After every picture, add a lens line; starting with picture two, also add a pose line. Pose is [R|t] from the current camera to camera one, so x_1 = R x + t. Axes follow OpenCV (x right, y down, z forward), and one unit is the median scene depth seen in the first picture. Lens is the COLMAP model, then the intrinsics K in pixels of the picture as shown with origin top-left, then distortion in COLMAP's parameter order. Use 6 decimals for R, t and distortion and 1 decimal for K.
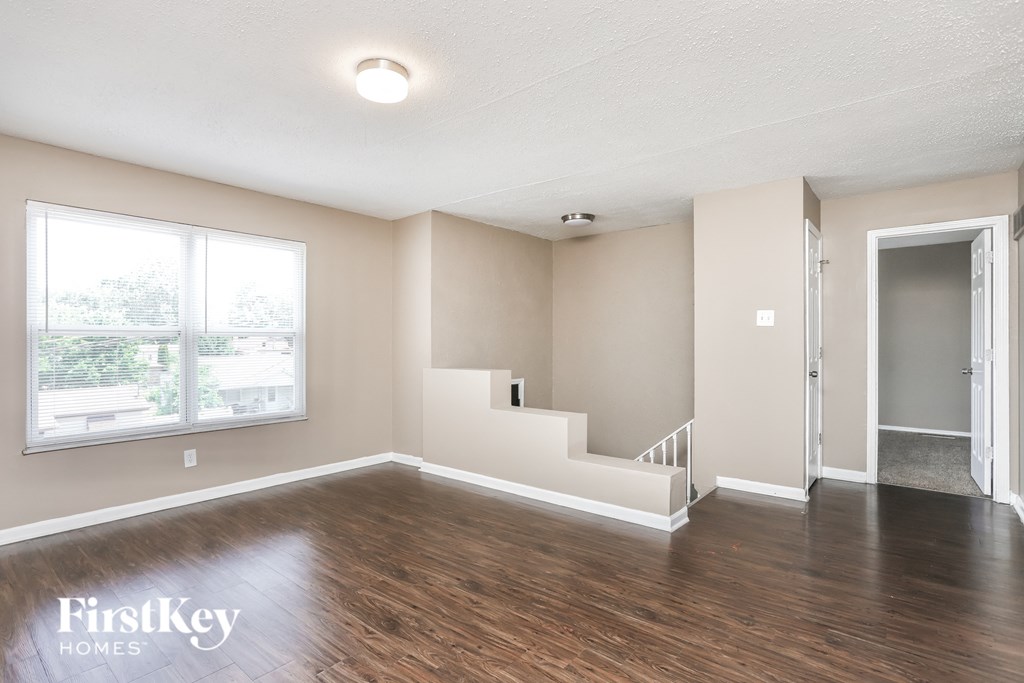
lens RADIAL K [[527.3, 0, 506.5], [0, 527.3, 347.2], [0, 0, 1]] dist [0.002051, 0.004539]
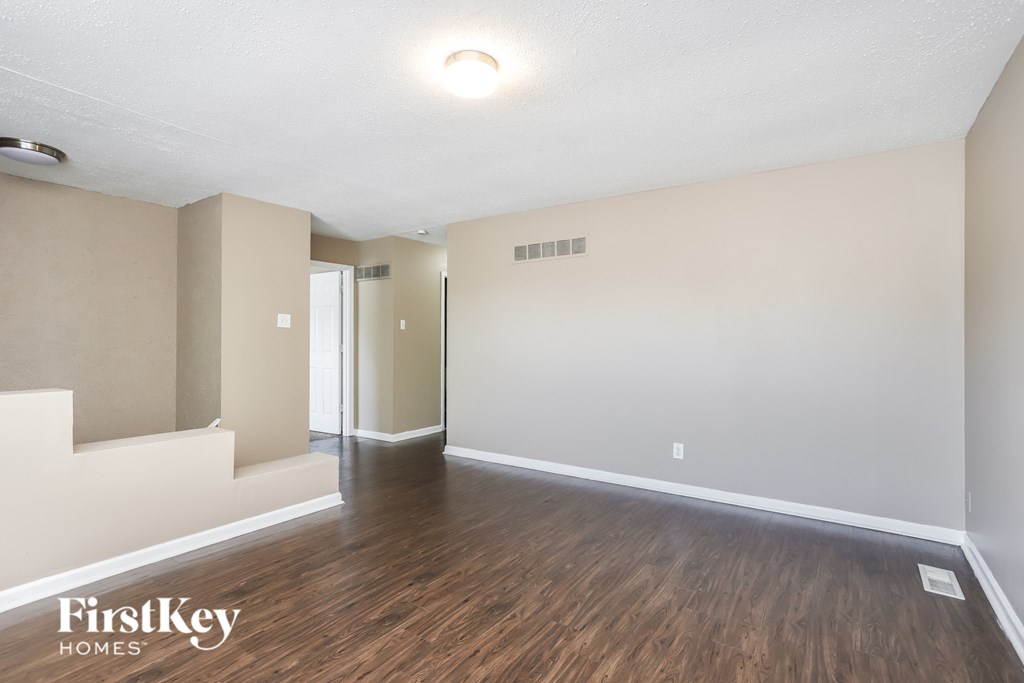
lens RADIAL K [[527.3, 0, 502.0], [0, 527.3, 337.6], [0, 0, 1]] dist [0.002051, 0.004539]
pose [[-0.123846, 0.009192, 0.992259, -1.060998], [0.005419, 0.999948, -0.008587, -0.006202], [-0.992287, 0.004314, -0.123889, 0.934307]]
